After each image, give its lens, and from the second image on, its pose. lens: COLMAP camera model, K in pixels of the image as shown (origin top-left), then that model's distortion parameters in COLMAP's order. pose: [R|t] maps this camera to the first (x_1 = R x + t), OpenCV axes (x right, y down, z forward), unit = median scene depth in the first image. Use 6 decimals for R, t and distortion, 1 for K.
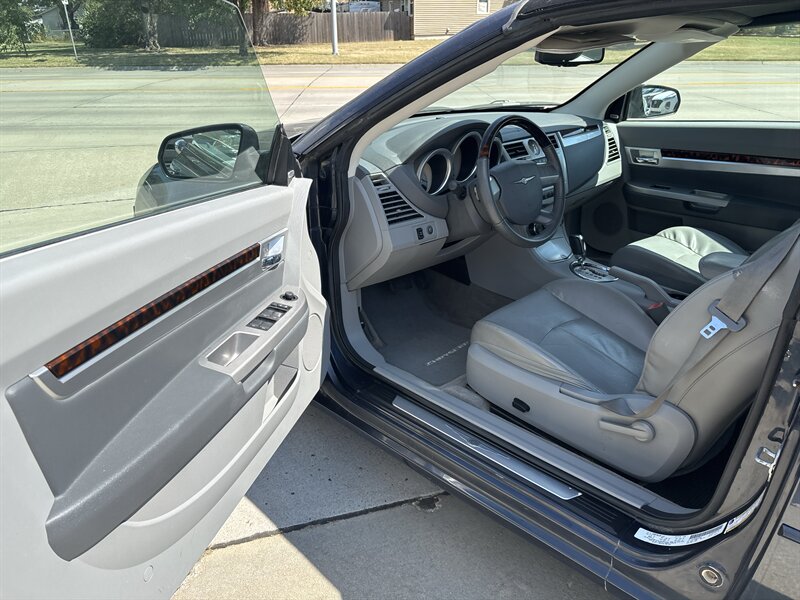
lens RADIAL K [[585.6, 0, 400.0], [0, 585.6, 300.0], [0, 0, 1]] dist [0.035960, -0.036954]
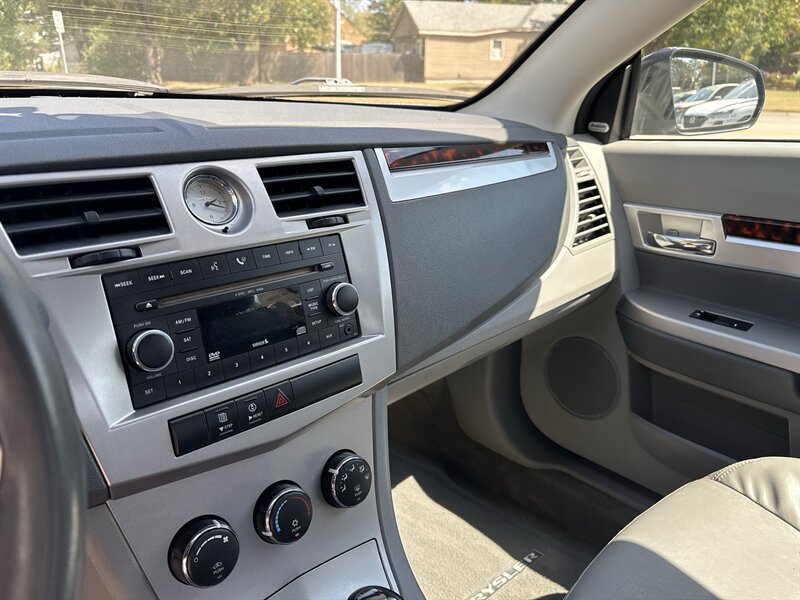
lens RADIAL K [[584.8, 0, 400.0], [0, 584.8, 300.0], [0, 0, 1]] dist [0.003165, -0.006500]
pose [[0.998942, 0.039623, -0.023326, 0.255981], [-0.041082, 0.996984, -0.065844, -0.172961], [0.020647, 0.066733, 0.997557, 0.643254]]
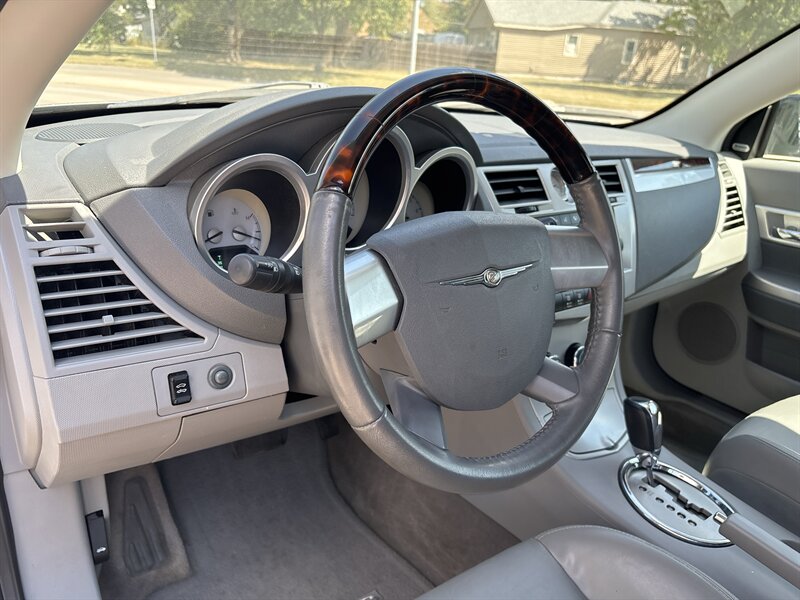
lens RADIAL K [[585.6, 0, 400.0], [0, 585.6, 300.0], [0, 0, 1]] dist [0.035960, -0.036954]
pose [[0.987576, 0.122616, -0.098279, 0.134621], [-0.127414, 0.990869, -0.044098, -0.117108], [0.091974, 0.056072, 0.994181, 0.468323]]
